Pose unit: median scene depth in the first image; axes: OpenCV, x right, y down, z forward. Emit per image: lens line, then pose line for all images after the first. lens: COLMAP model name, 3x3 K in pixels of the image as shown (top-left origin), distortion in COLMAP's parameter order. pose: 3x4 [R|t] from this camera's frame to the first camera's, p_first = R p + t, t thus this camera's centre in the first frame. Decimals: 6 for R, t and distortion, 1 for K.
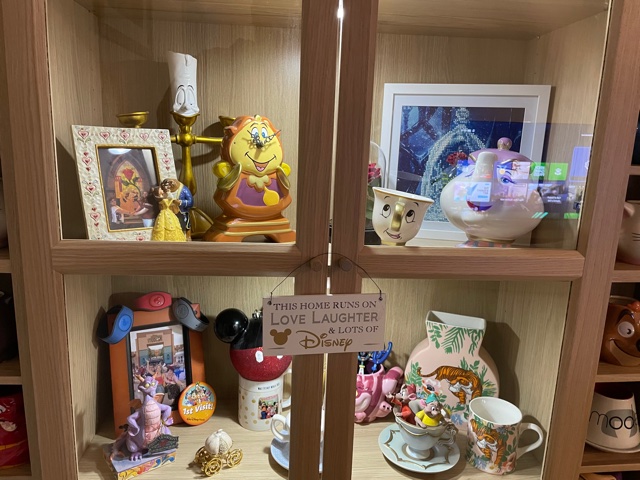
lens RADIAL K [[479.9, 0, 307.5], [0, 479.9, 241.7], [0, 0, 1]] dist [0.060716, -0.054912]
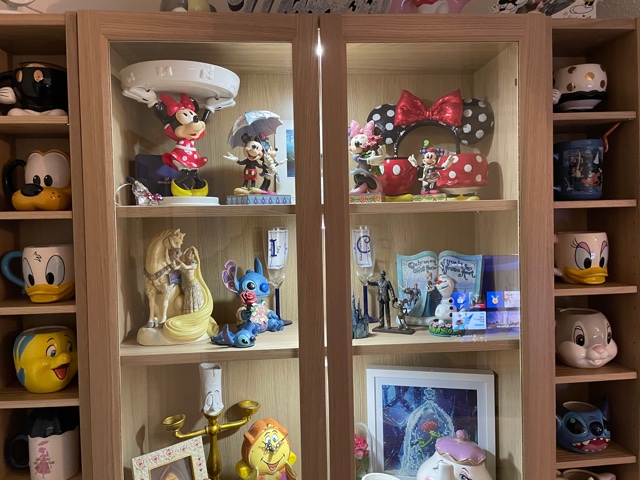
lens RADIAL K [[479.9, 0, 307.8], [0, 479.9, 239.7], [0, 0, 1]] dist [0.060716, -0.054912]
pose [[0.998382, -0.056135, -0.009046, 0.035336], [0.053593, 0.982185, -0.180112, -0.447305], [0.018995, 0.179336, 0.983604, -0.329674]]
